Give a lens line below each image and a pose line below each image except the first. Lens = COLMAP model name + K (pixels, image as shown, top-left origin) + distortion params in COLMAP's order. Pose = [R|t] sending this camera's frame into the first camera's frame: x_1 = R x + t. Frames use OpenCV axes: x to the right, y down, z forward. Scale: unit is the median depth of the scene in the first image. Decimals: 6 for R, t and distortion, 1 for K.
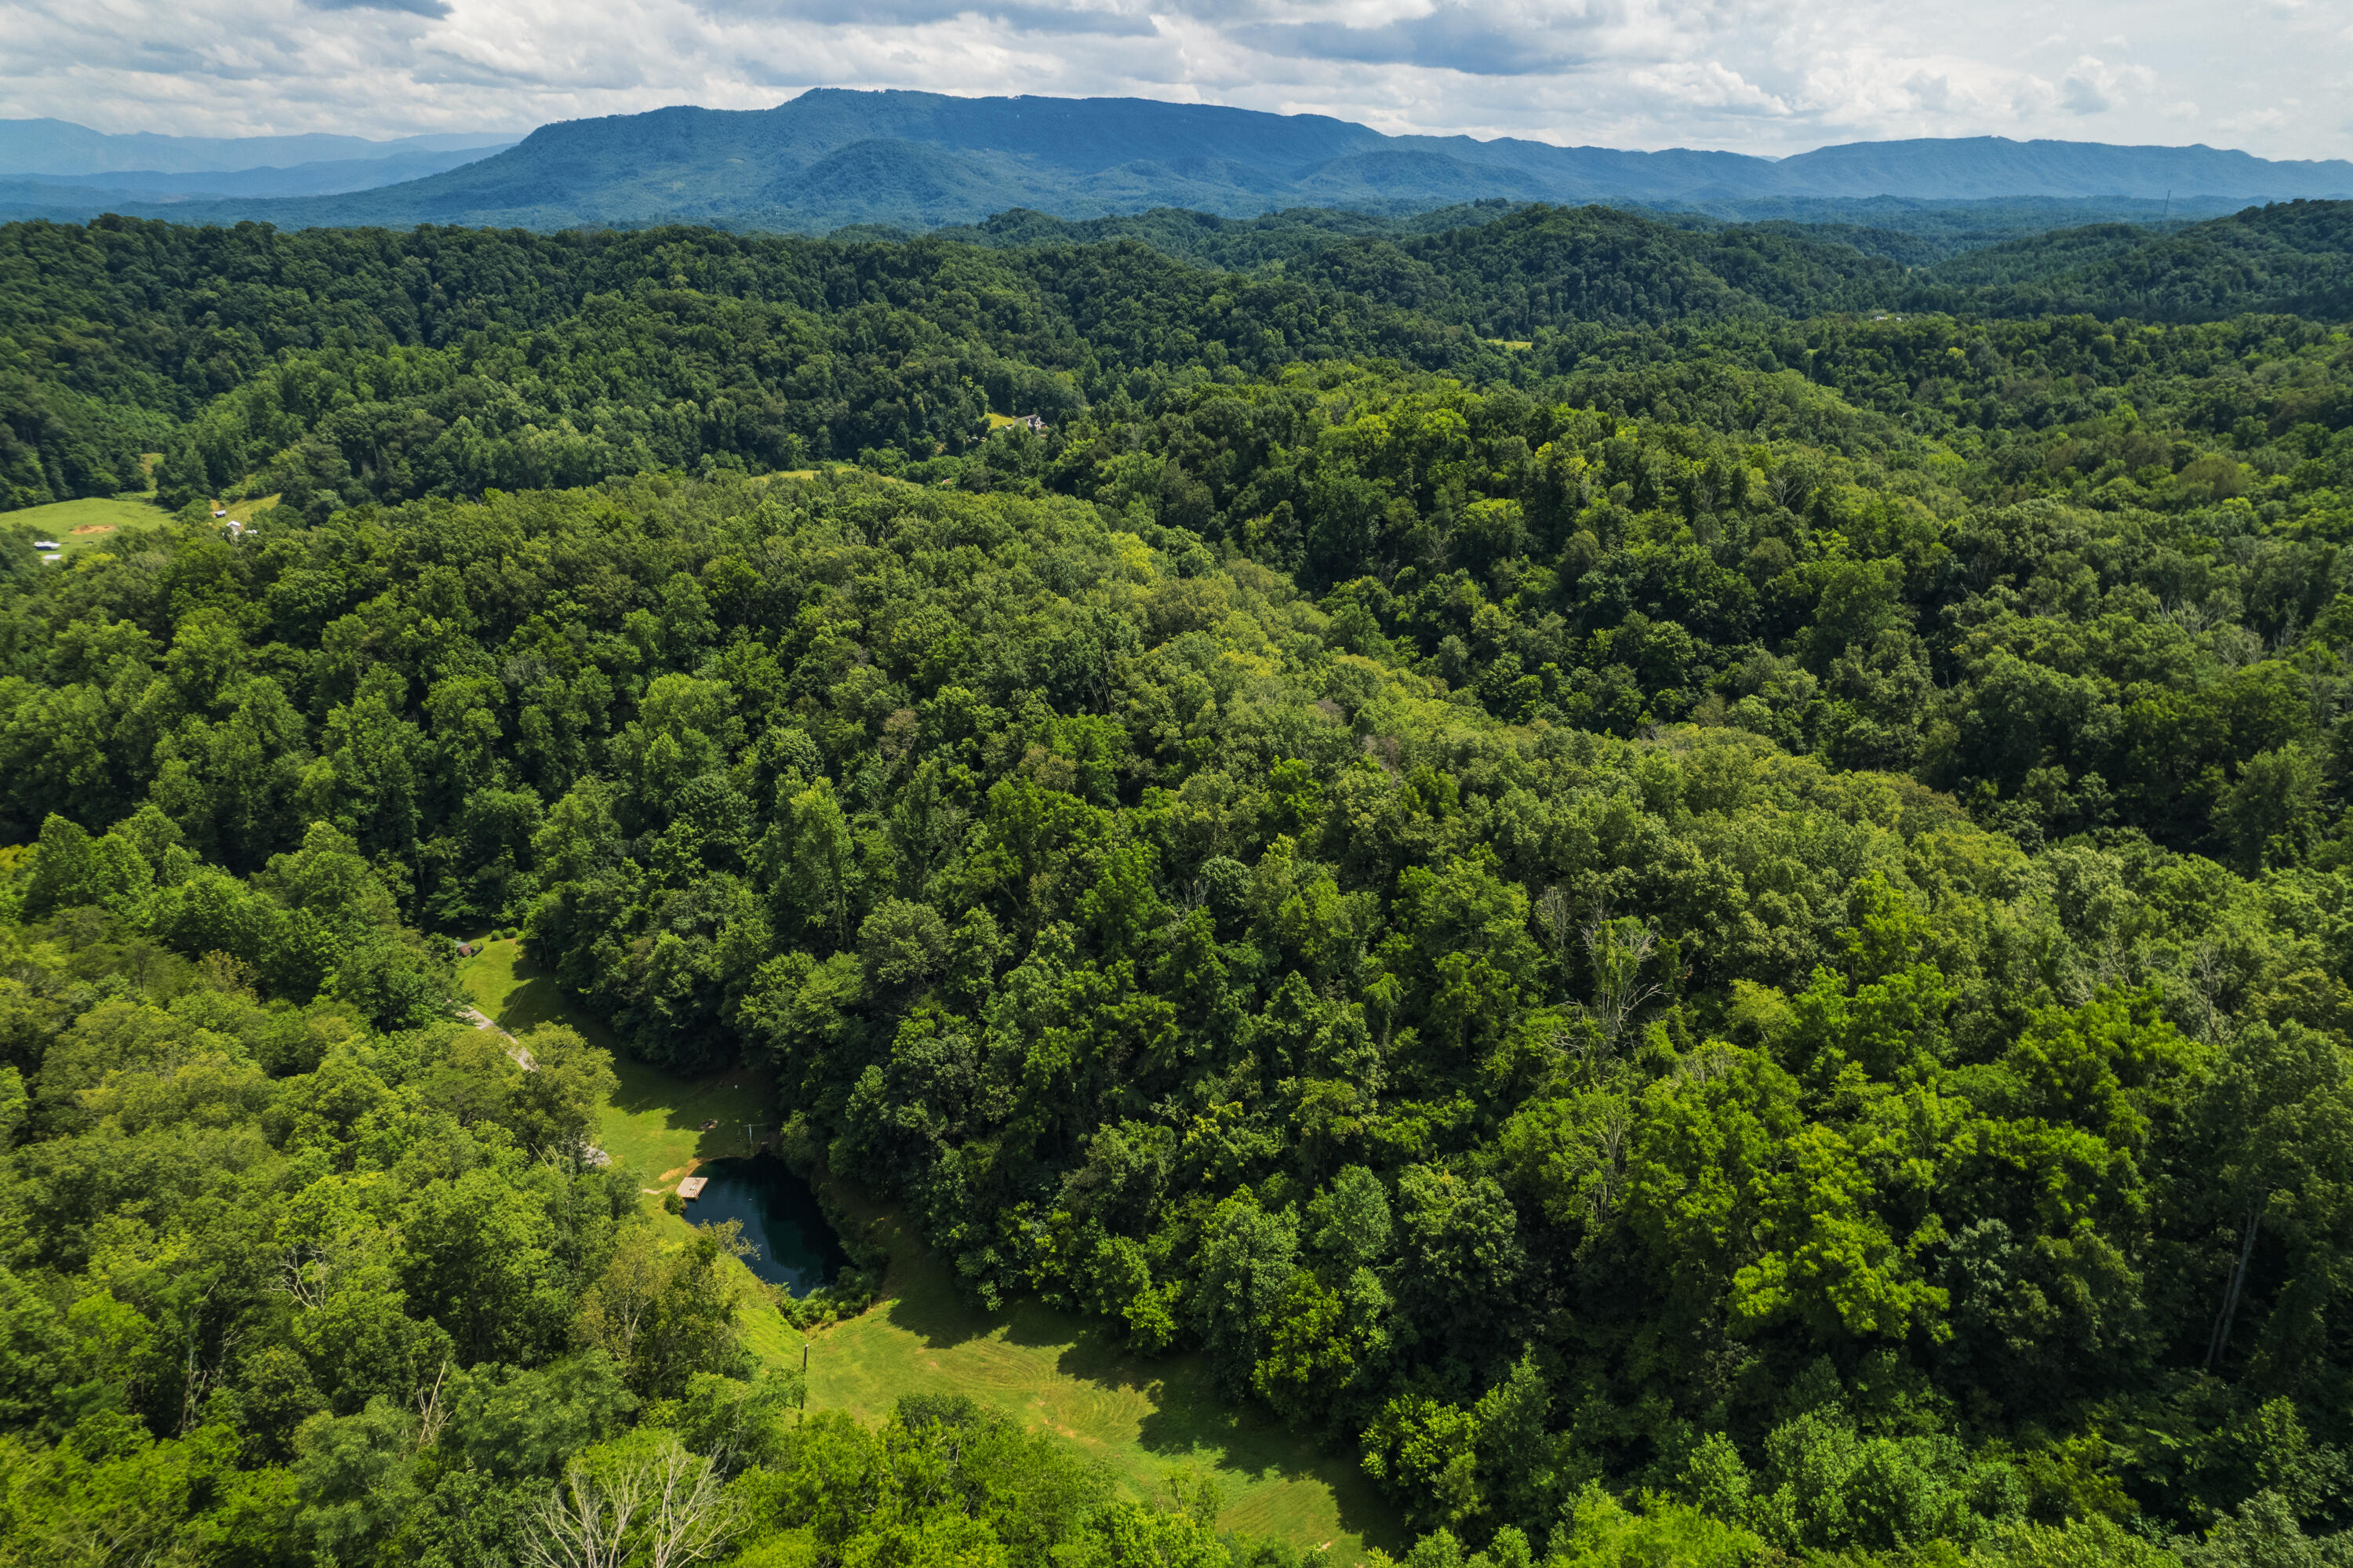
lens RADIAL K [[1509.4, 0, 1190.4], [0, 1509.4, 785.2], [0, 0, 1]] dist [-0.077463, 0.066014]
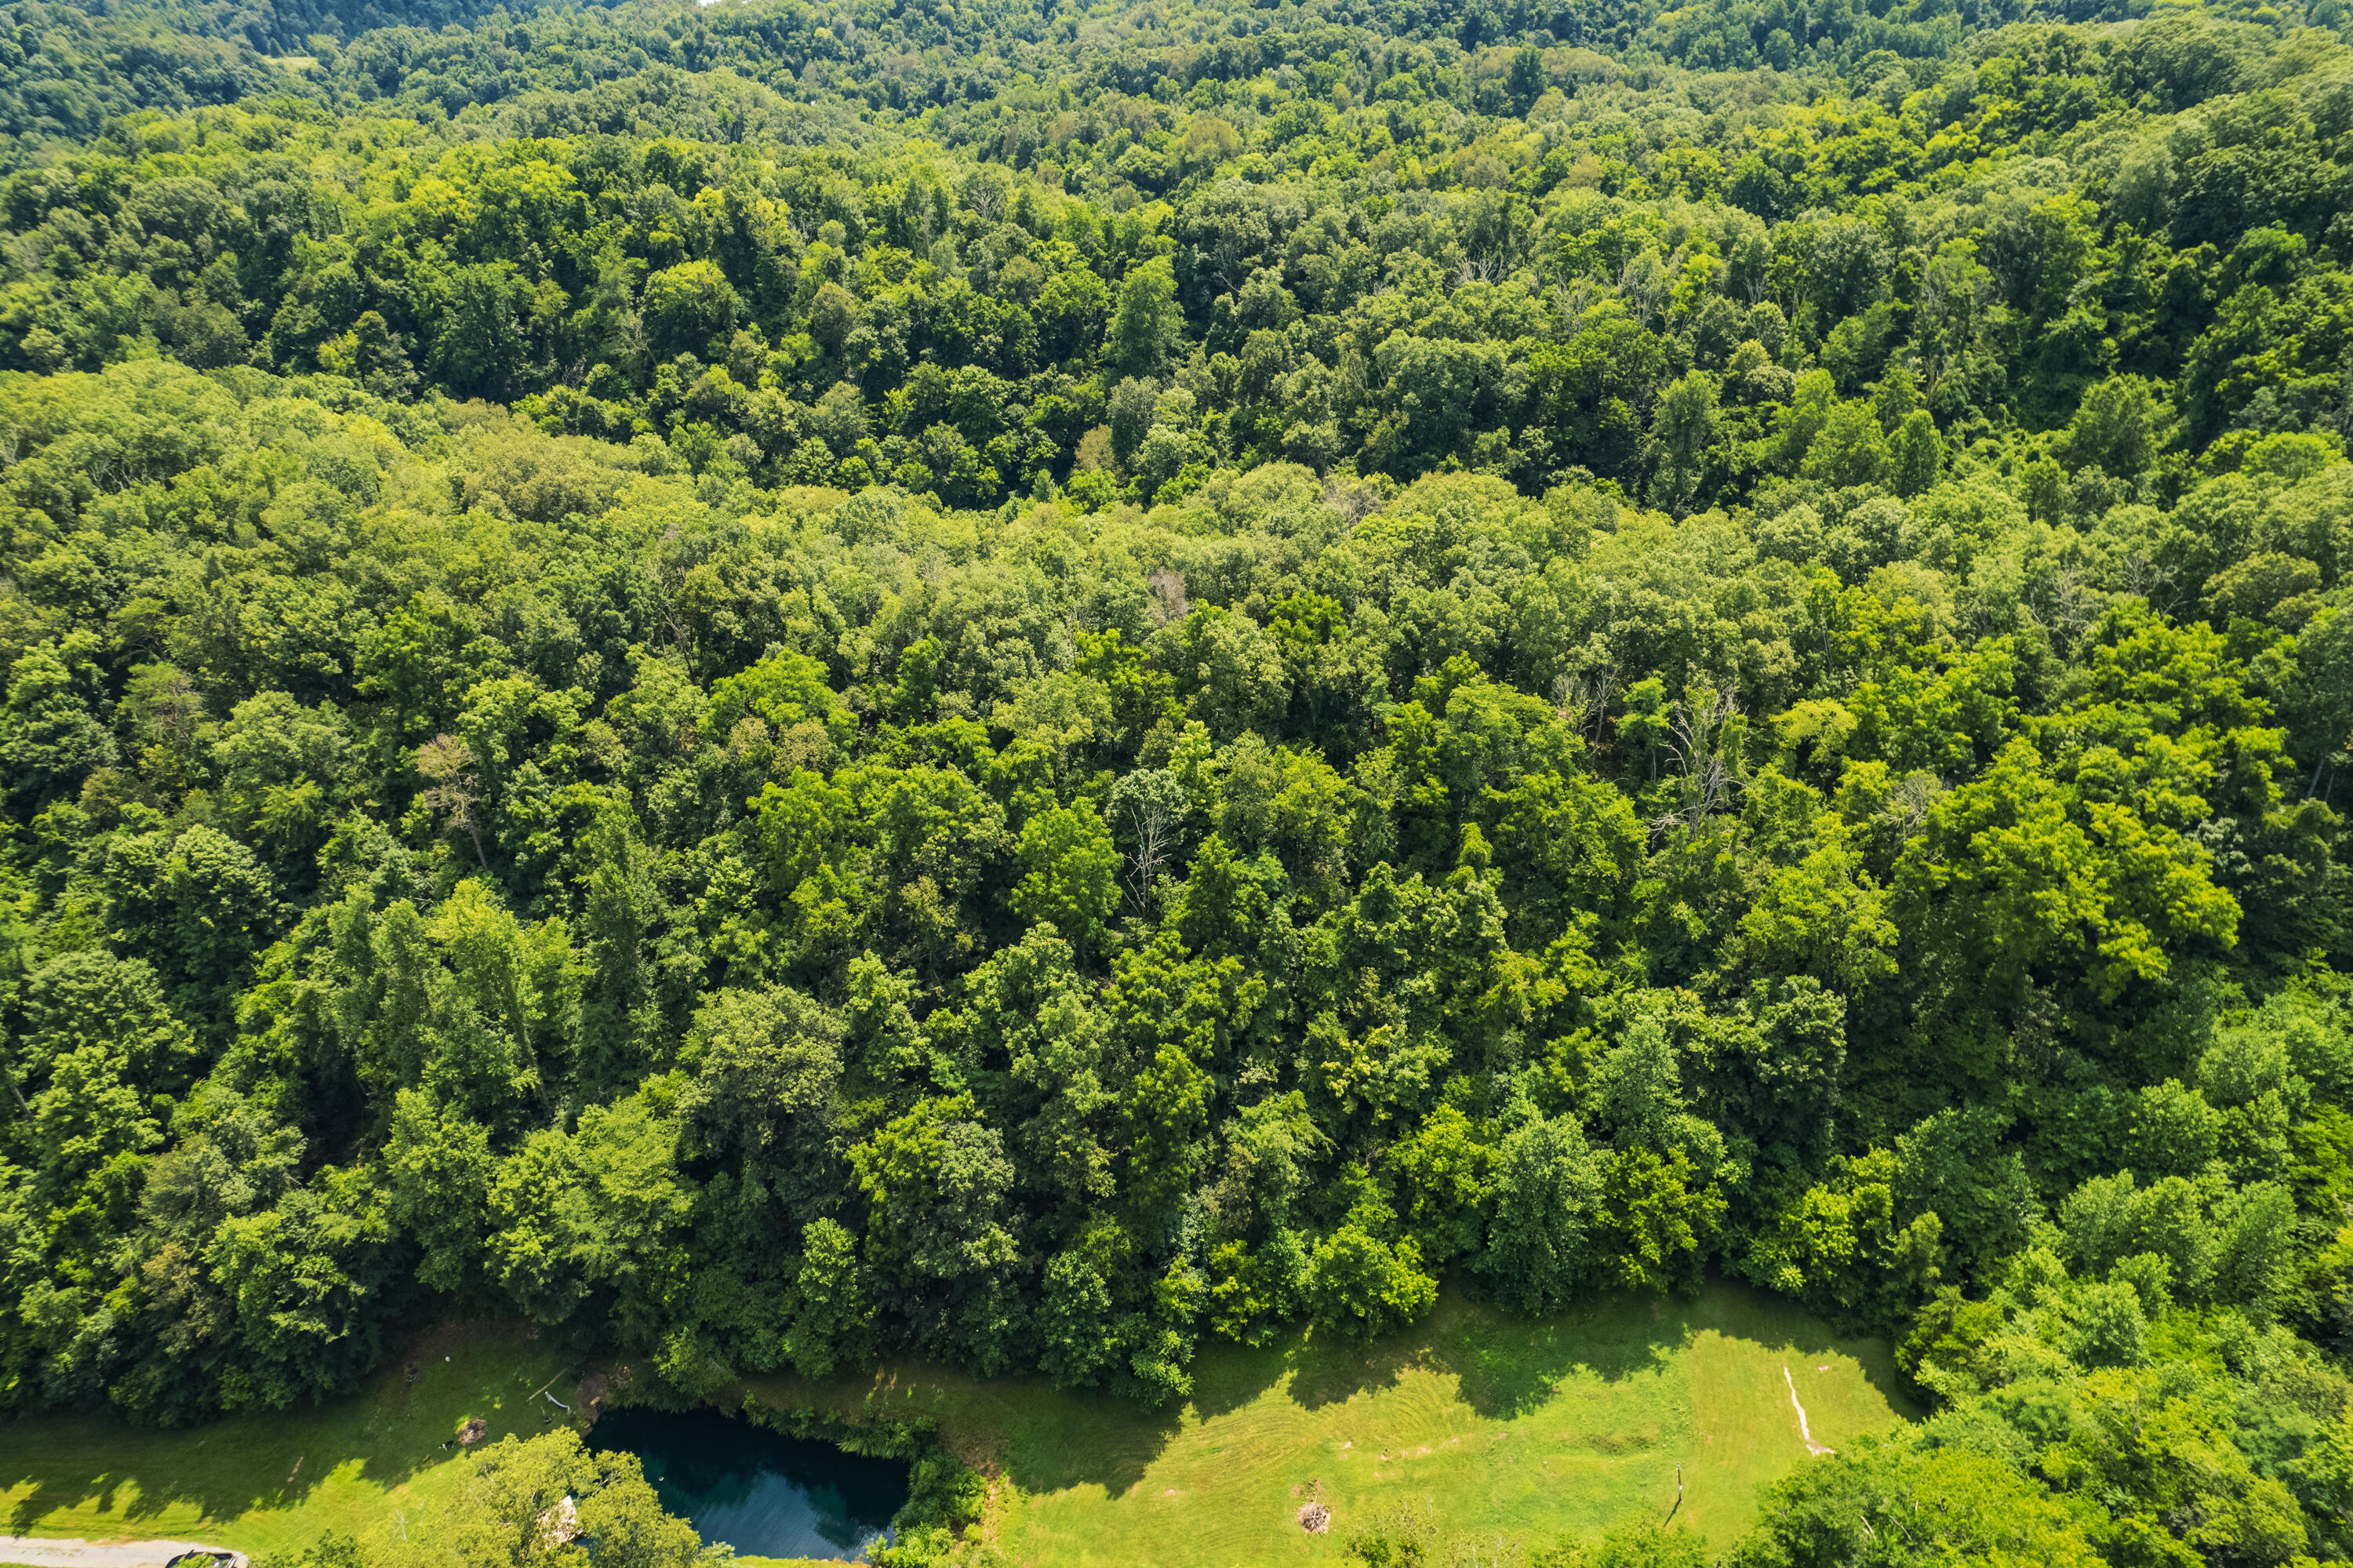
lens RADIAL K [[1509.4, 0, 1186.2], [0, 1509.4, 781.0], [0, 0, 1]] dist [-0.077463, 0.066014]
pose [[0.709163, -0.365466, 0.602928, -0.295009], [0.250470, 0.929972, 0.269102, -0.104308], [-0.659054, -0.039822, 0.751041, 0.239455]]
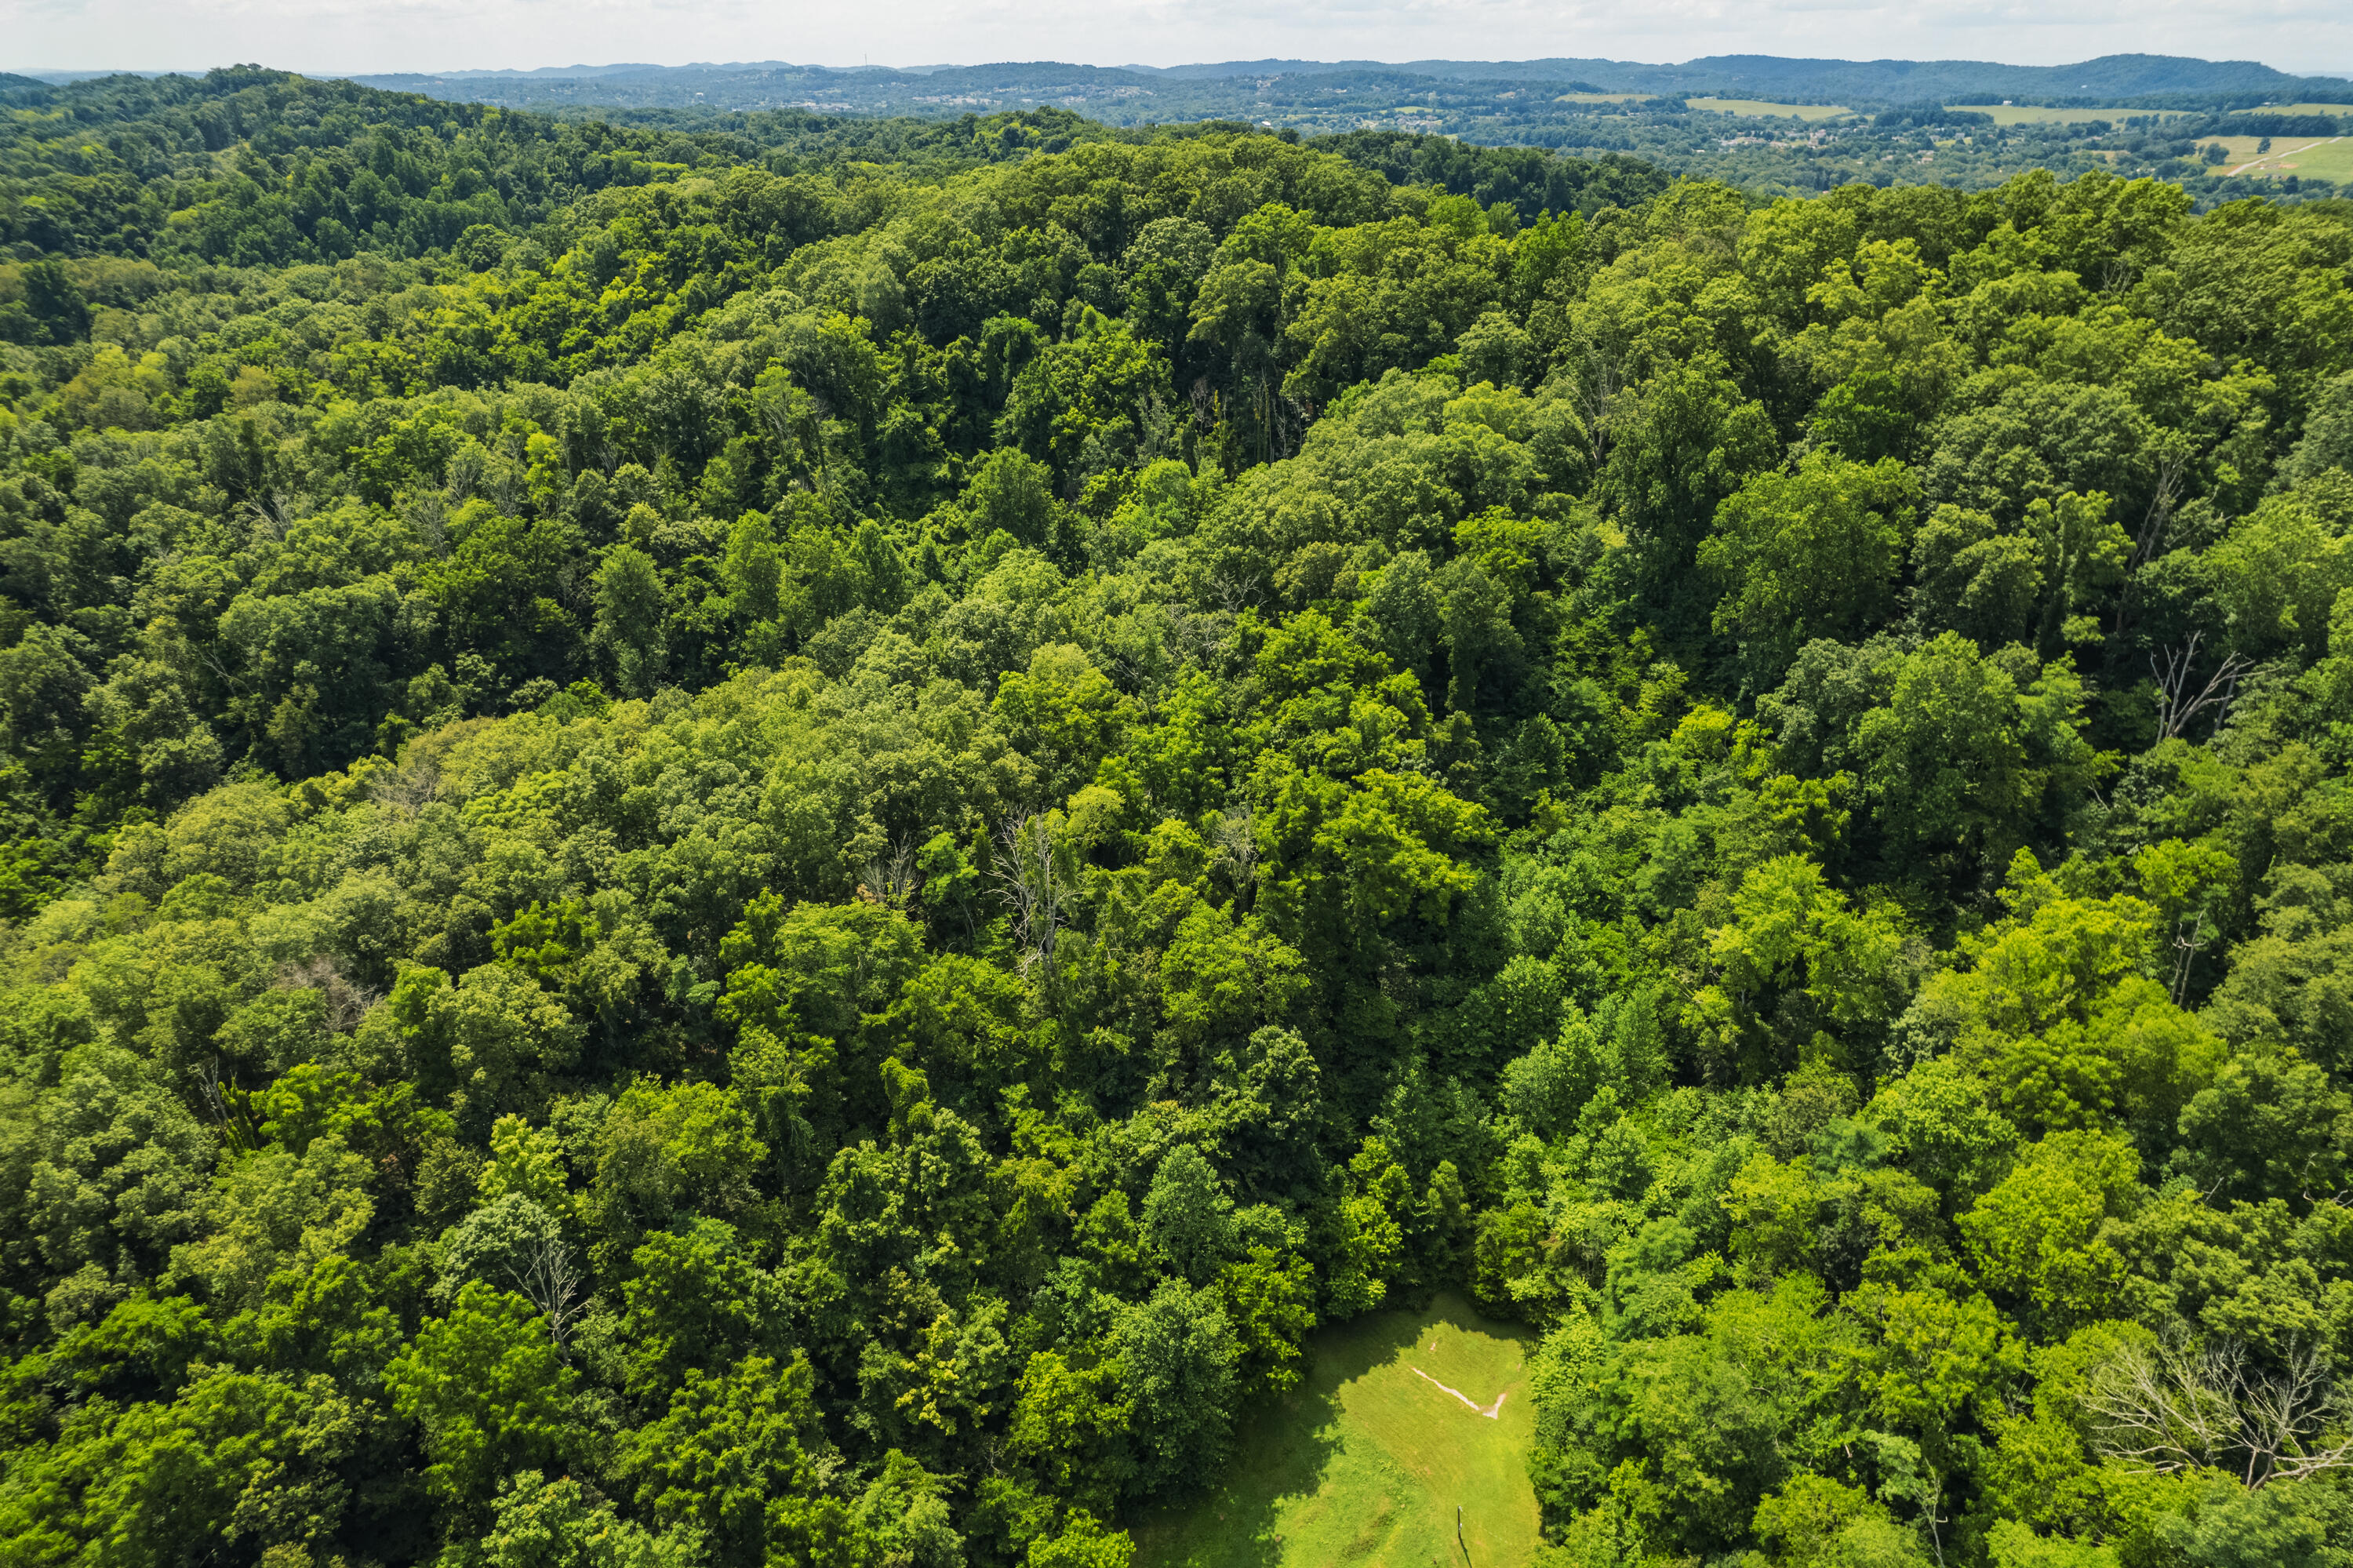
lens RADIAL K [[1509.4, 0, 1193.8], [0, 1509.4, 771.5], [0, 0, 1]] dist [-0.077463, 0.066014]
pose [[-0.118377, -0.423641, 0.898062, -0.296262], [0.362525, 0.823551, 0.436278, -0.159514], [-0.924425, 0.377215, 0.056091, 0.417391]]
